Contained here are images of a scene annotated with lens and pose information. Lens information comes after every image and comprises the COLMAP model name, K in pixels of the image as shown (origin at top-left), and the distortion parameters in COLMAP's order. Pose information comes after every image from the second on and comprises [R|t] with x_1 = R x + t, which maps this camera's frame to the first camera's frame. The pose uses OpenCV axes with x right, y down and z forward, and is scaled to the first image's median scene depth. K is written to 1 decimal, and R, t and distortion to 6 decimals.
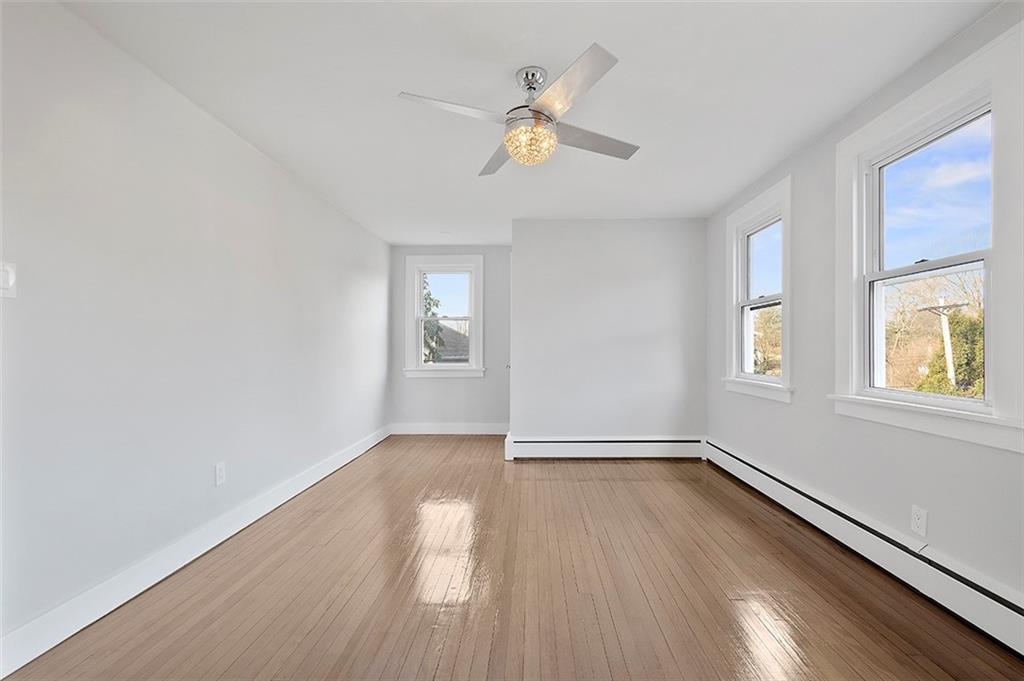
lens RADIAL K [[445.4, 0, 512.7], [0, 445.4, 346.6], [0, 0, 1]] dist [0.008578, 0.000525]
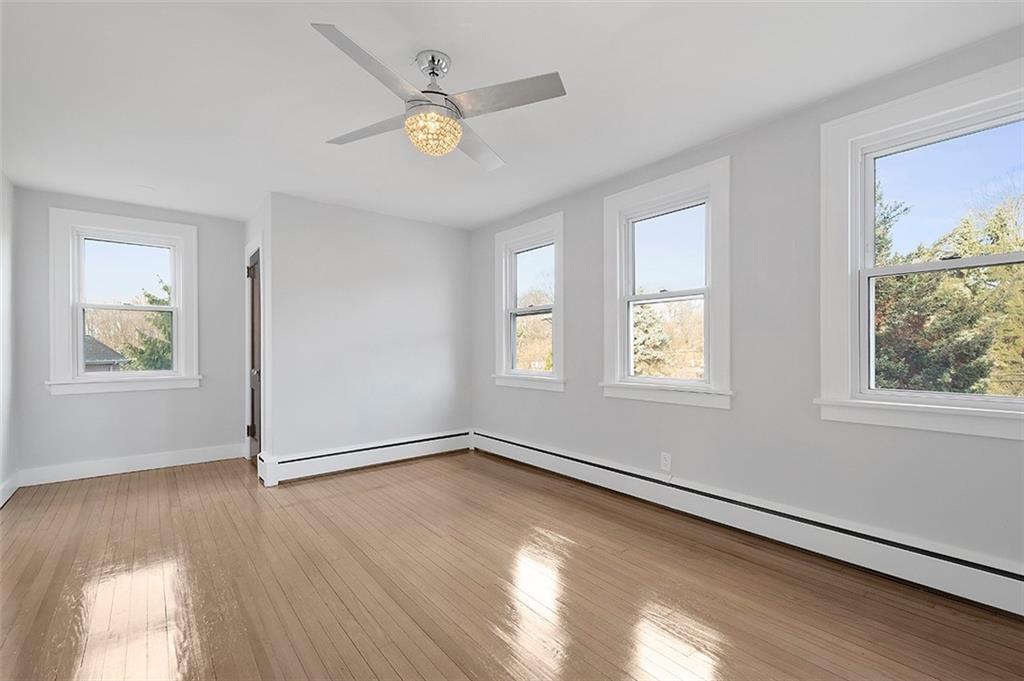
lens RADIAL K [[445.4, 0, 537.0], [0, 445.4, 349.8], [0, 0, 1]] dist [0.008578, 0.000525]
pose [[0.760259, -0.005848, 0.649593, -0.181851], [0.001214, 0.999971, 0.007582, -0.001483], [-0.649619, -0.004976, 0.760244, 0.061682]]
